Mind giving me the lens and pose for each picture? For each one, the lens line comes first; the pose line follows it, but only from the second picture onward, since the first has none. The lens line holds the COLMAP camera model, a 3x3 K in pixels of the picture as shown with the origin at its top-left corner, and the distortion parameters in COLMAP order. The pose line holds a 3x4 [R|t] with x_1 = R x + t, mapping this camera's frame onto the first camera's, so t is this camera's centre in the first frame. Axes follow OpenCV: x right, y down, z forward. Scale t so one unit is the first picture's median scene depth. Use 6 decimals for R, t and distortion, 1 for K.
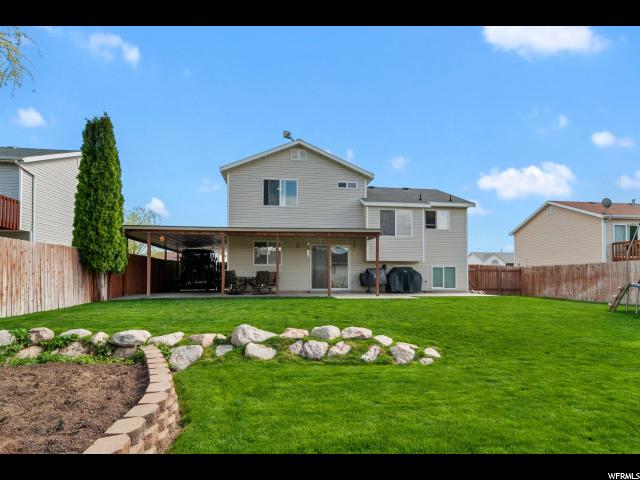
lens RADIAL K [[348.2, 0, 305.7], [0, 348.2, 239.3], [0, 0, 1]] dist [0.001370, 0.000253]
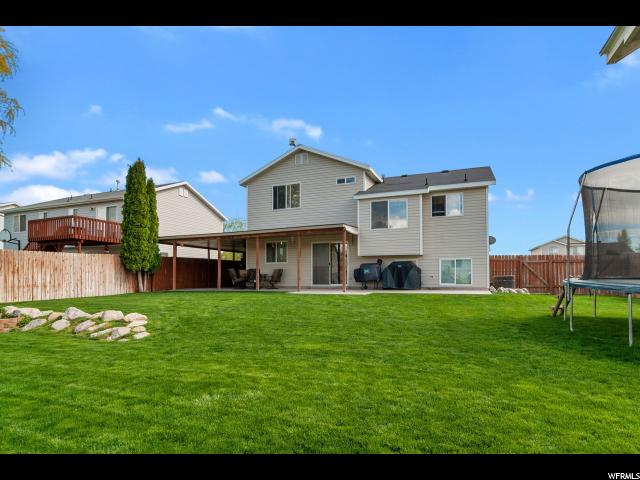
lens RADIAL K [[348.2, 0, 305.7], [0, 348.2, 239.3], [0, 0, 1]] dist [0.001370, 0.000253]
pose [[0.868561, -0.059122, -0.492044, 0.513436], [0.063479, 0.997952, -0.007856, 0.012703], [0.491501, -0.024411, 0.870535, 0.075804]]
